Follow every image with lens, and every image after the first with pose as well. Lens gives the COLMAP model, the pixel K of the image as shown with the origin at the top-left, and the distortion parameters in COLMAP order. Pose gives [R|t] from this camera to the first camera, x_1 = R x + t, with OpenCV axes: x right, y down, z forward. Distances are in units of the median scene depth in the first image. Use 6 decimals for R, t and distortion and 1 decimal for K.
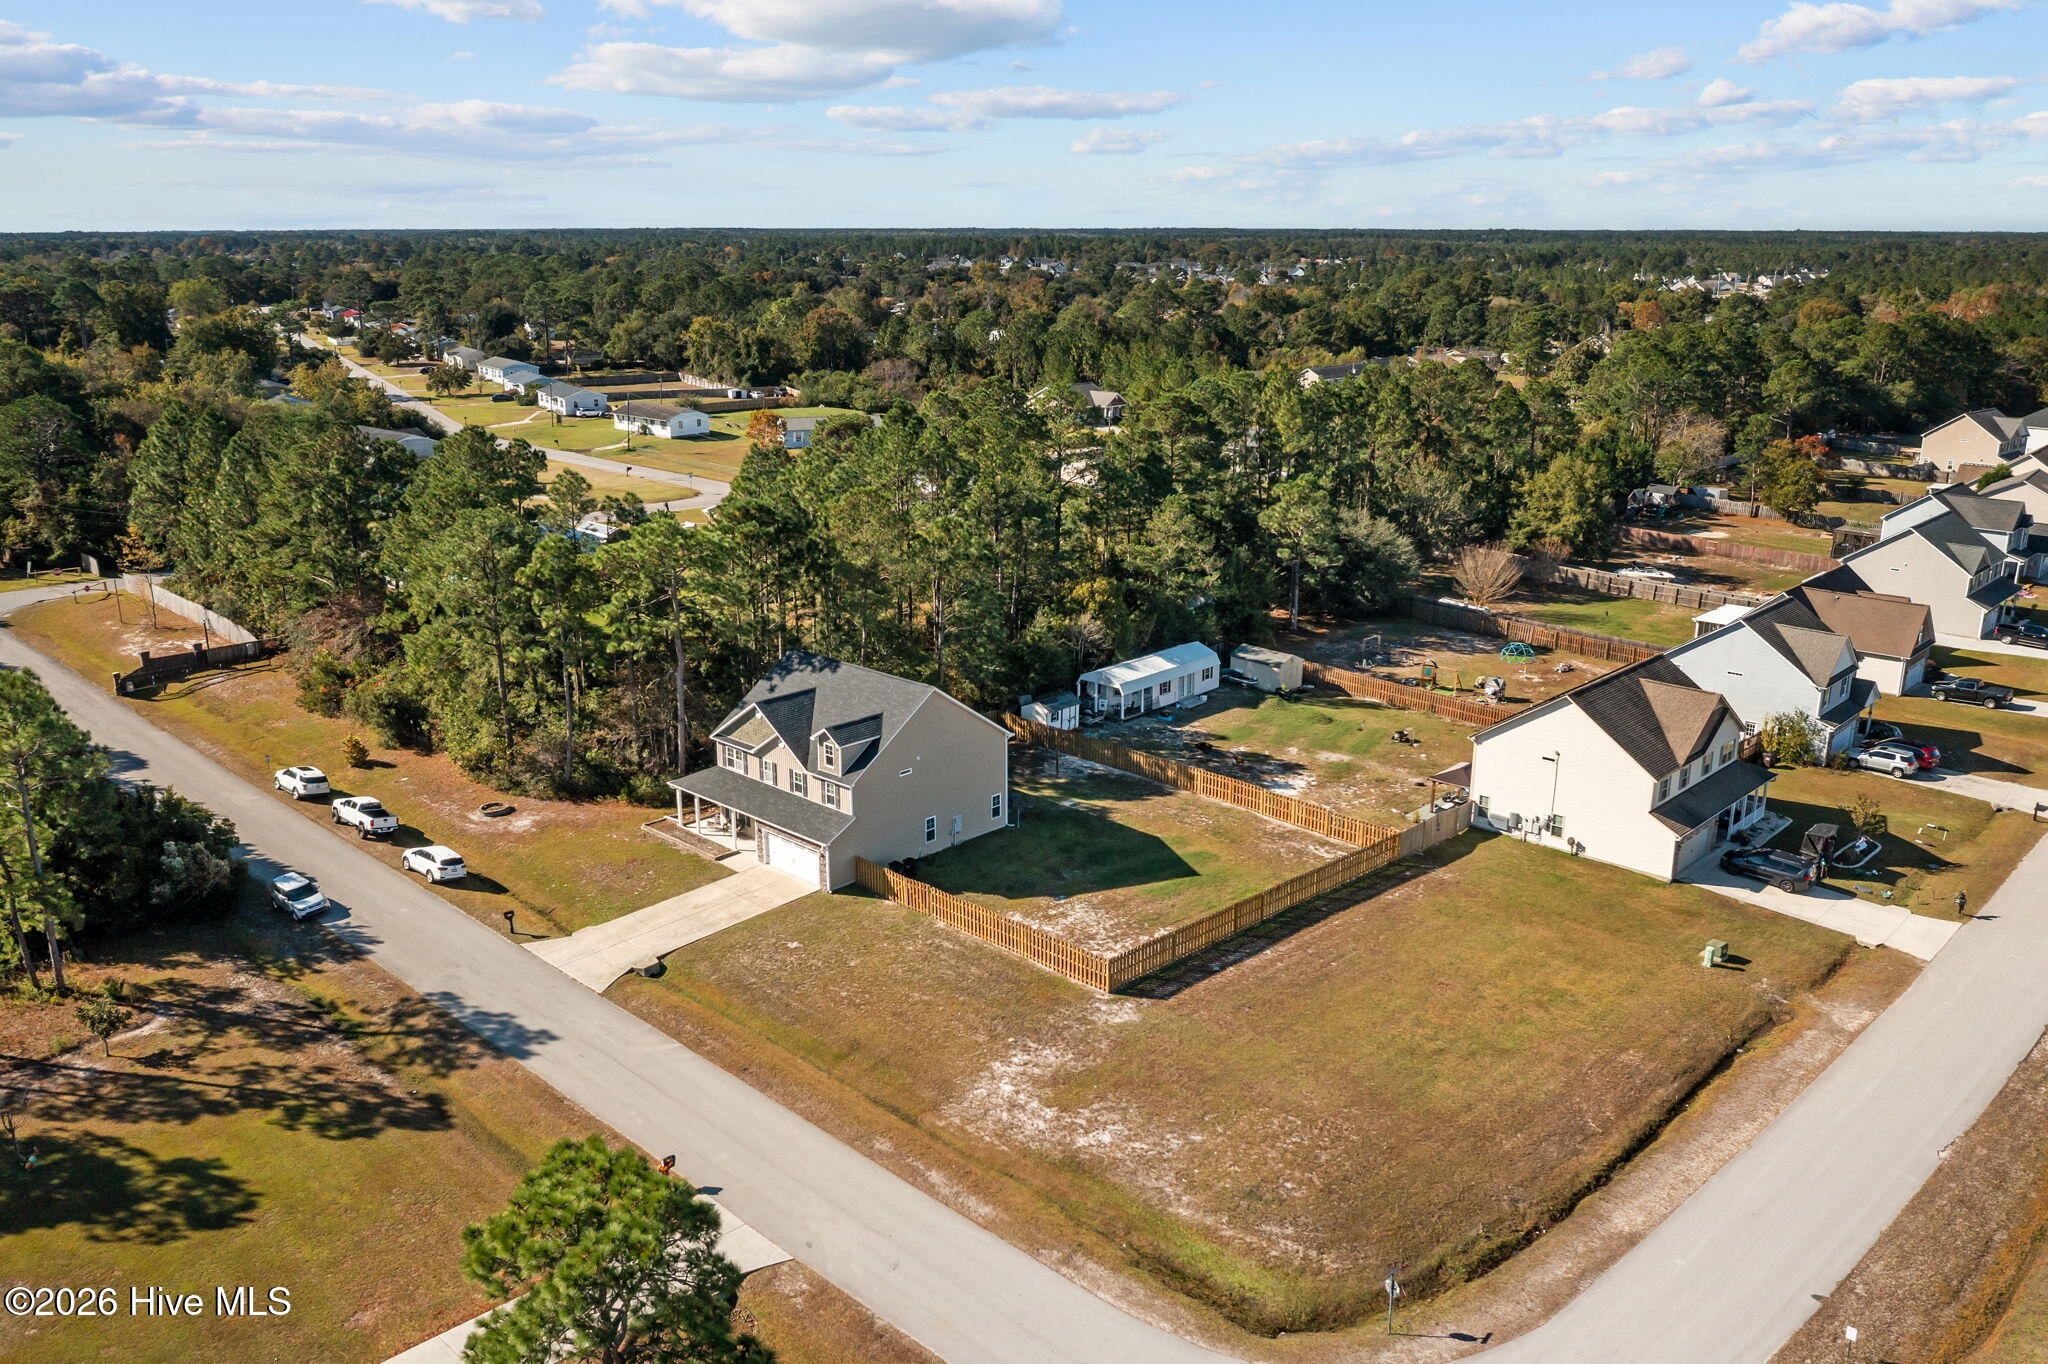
lens RADIAL K [[1594.1, 0, 1013.7], [0, 1594.1, 743.2], [0, 0, 1]] dist [-0.005805, 0.000592]
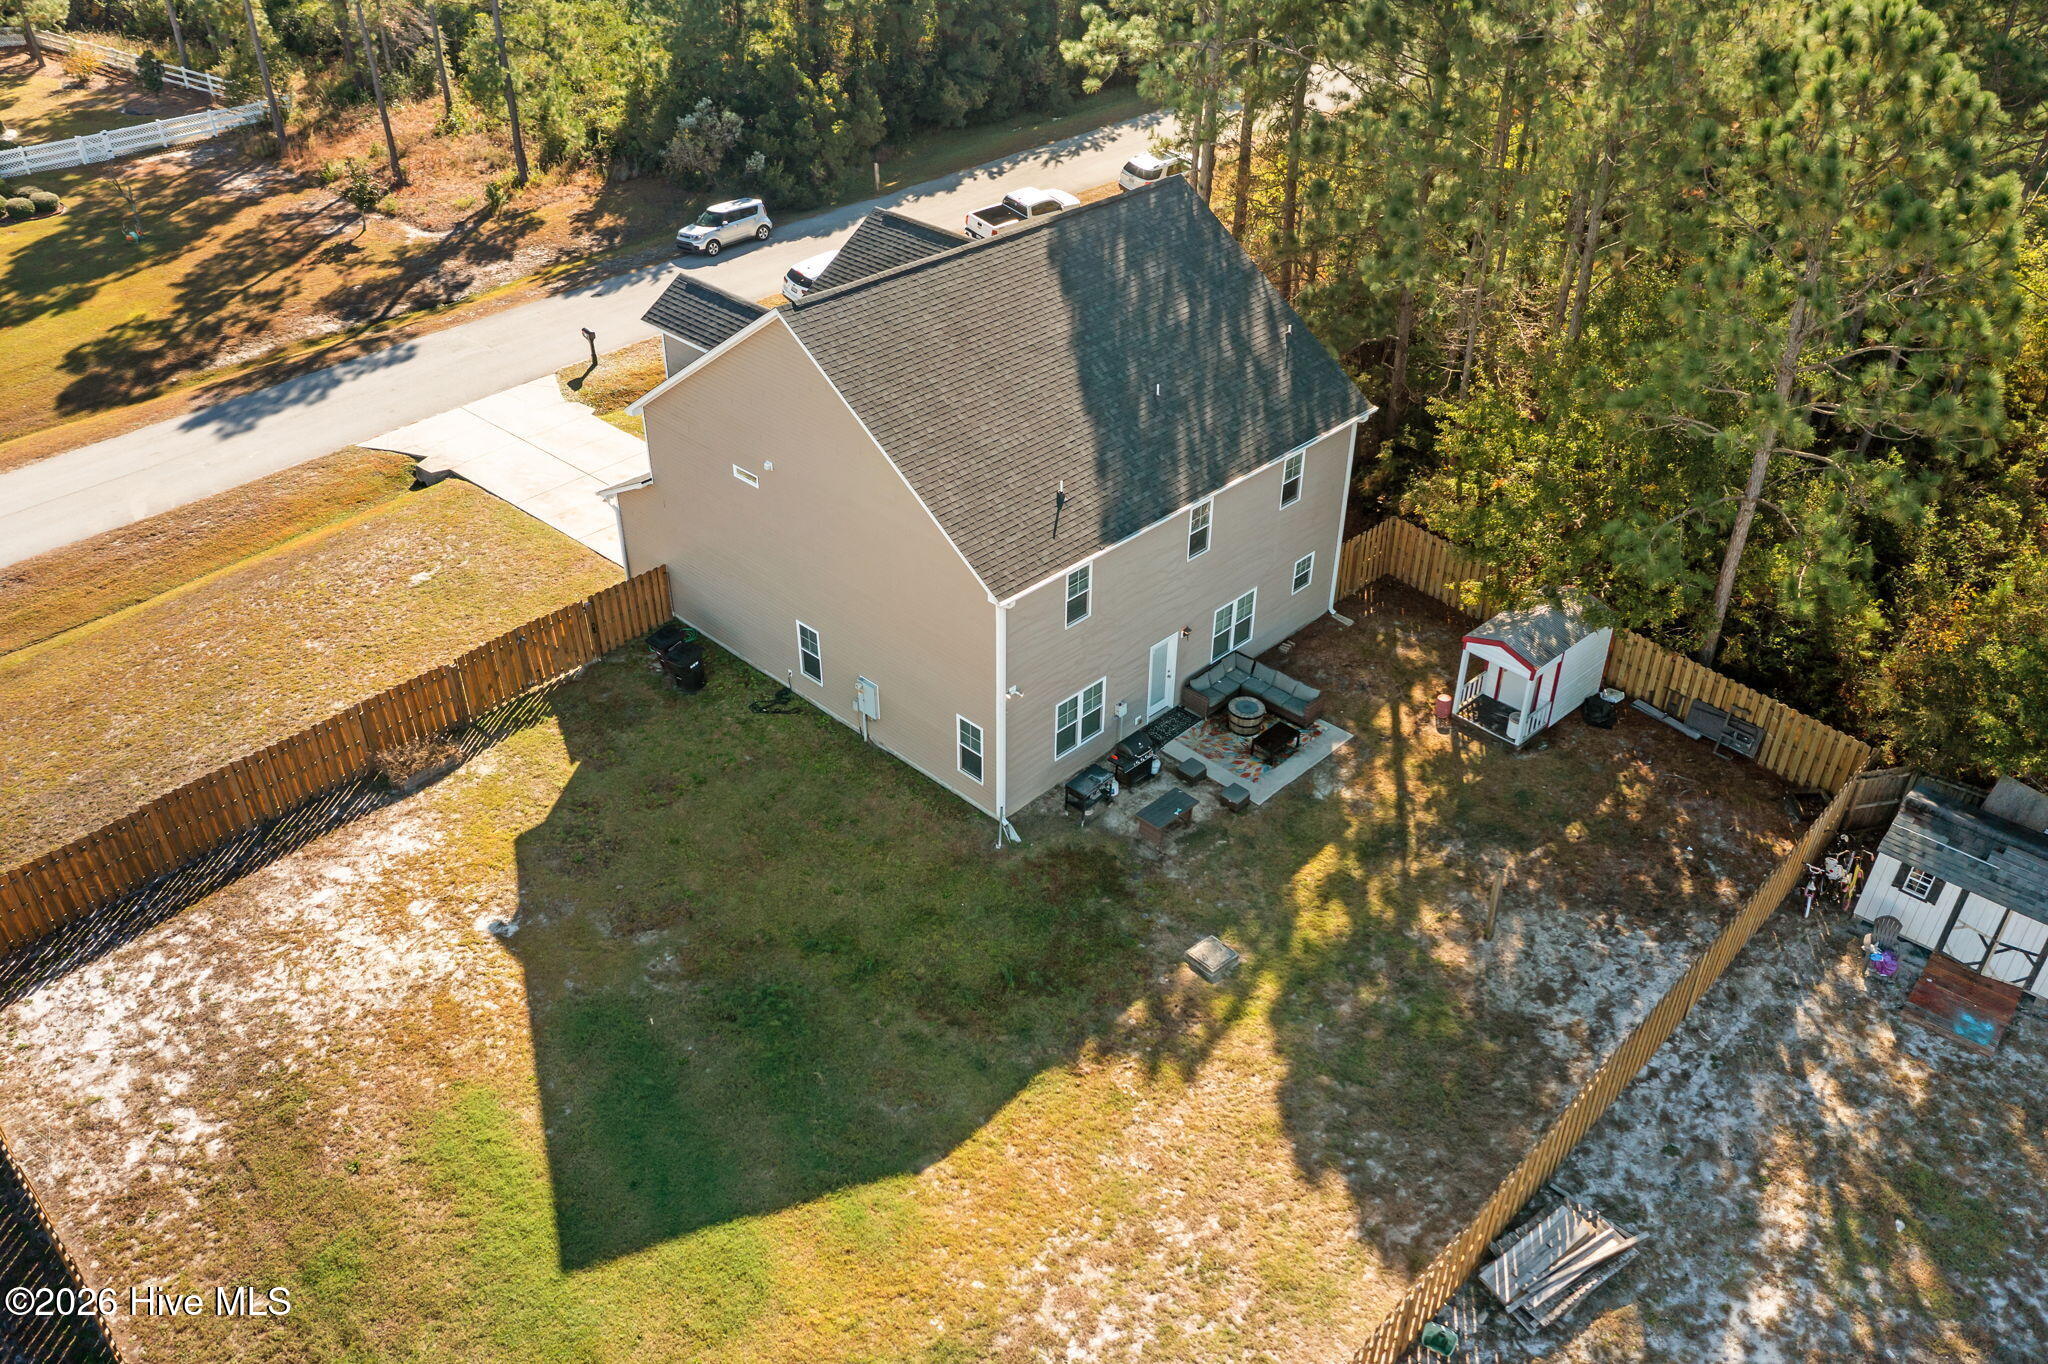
lens RADIAL K [[1617.3, 0, 1019.7], [0, 1617.3, 674.6], [0, 0, 1]] dist [-0.016918, 0.009160]
pose [[-0.010186, 0.556295, -0.830922, 0.313987], [-0.310749, 0.788061, 0.531409, -0.190231], [0.950437, 0.263621, 0.164841, 1.051311]]
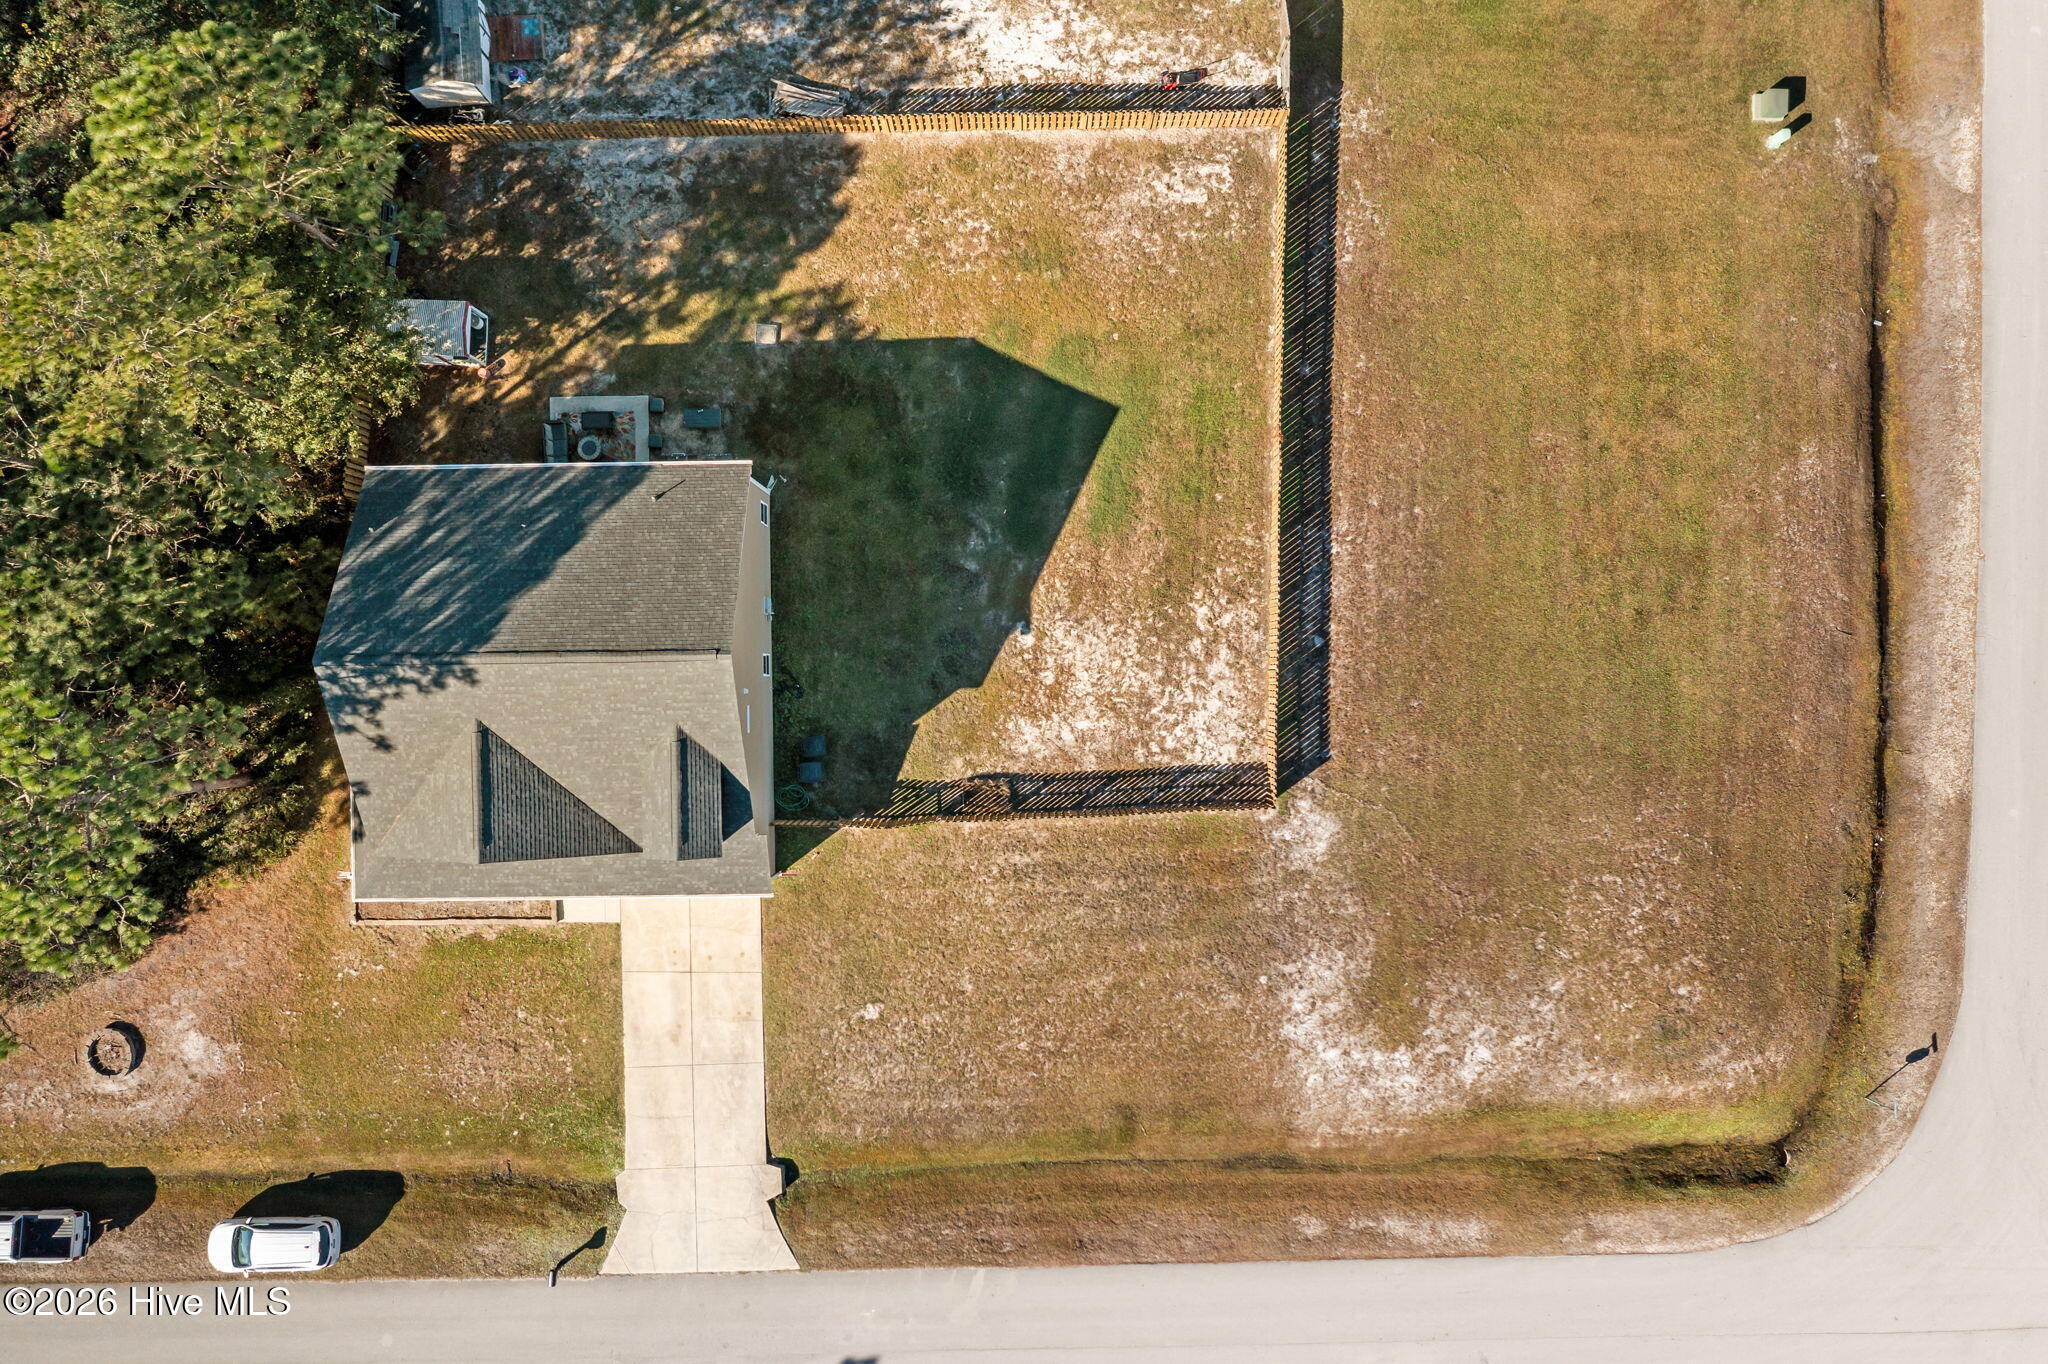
lens RADIAL K [[1617.3, 0, 1019.7], [0, 1617.3, 674.6], [0, 0, 1]] dist [-0.016918, 0.009160]
pose [[0.711145, -0.702942, -0.012092, 0.024876], [0.222705, 0.208924, 0.952236, -0.556673], [-0.666840, -0.679871, 0.305123, 0.790570]]
